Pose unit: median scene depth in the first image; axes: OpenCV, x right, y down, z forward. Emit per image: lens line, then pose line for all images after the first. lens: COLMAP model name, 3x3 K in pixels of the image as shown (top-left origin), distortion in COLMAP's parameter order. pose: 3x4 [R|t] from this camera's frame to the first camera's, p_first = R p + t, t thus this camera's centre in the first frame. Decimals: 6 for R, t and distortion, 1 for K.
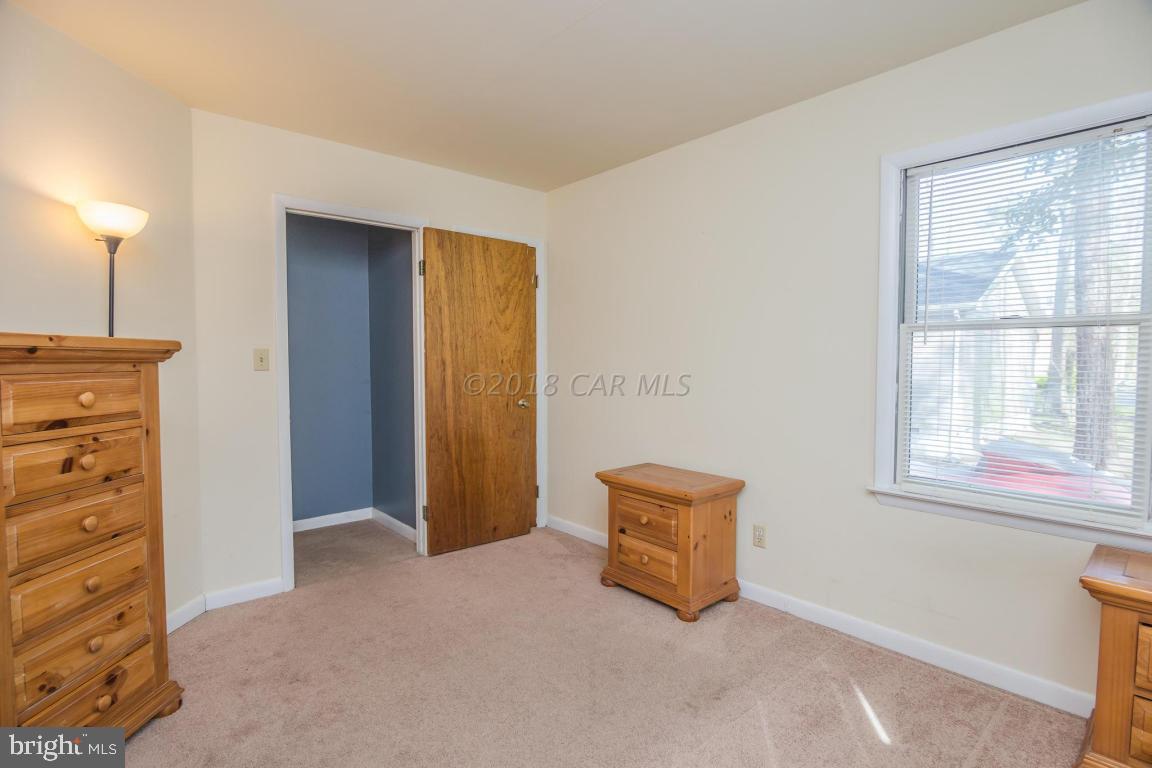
lens RADIAL K [[562.7, 0, 574.5], [0, 562.7, 381.1], [0, 0, 1]] dist [-0.018052, 0.000654]
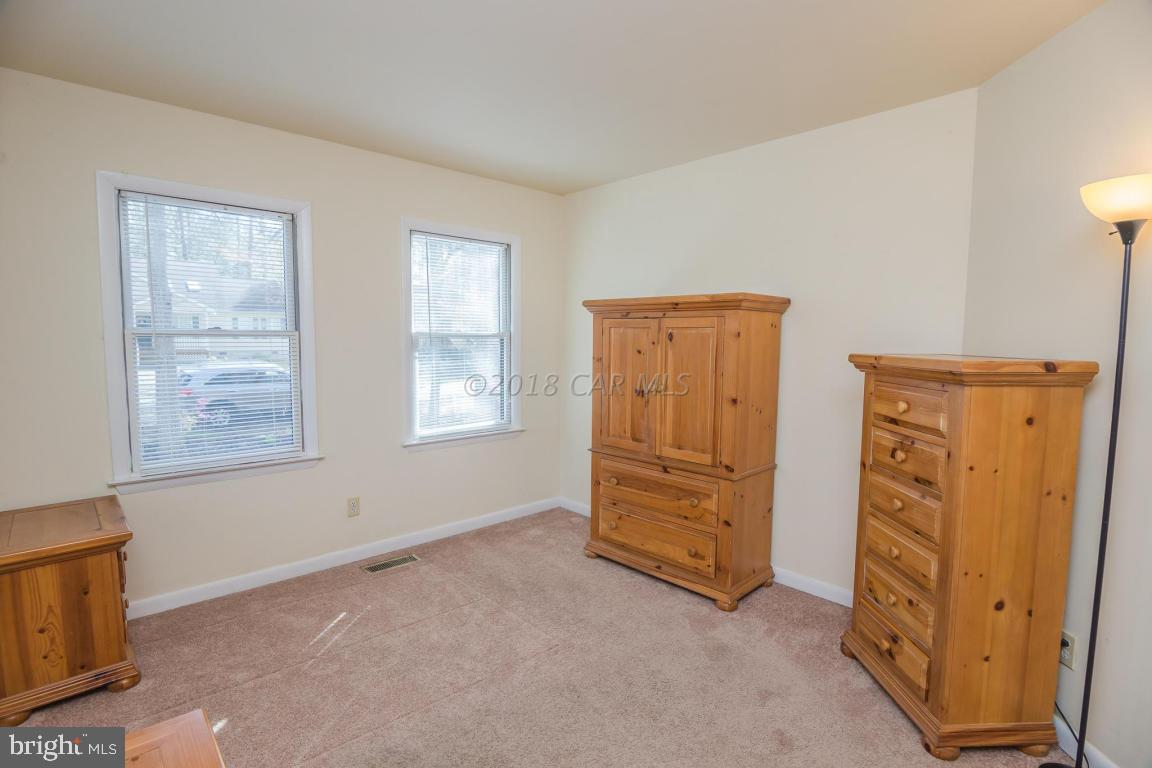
lens RADIAL K [[562.7, 0, 574.5], [0, 562.7, 381.1], [0, 0, 1]] dist [-0.018052, 0.000654]
pose [[-0.999383, -0.004500, -0.034825, -0.090407], [-0.008566, 0.993033, 0.117526, -0.157120], [0.034054, 0.117751, -0.992459, 2.092104]]
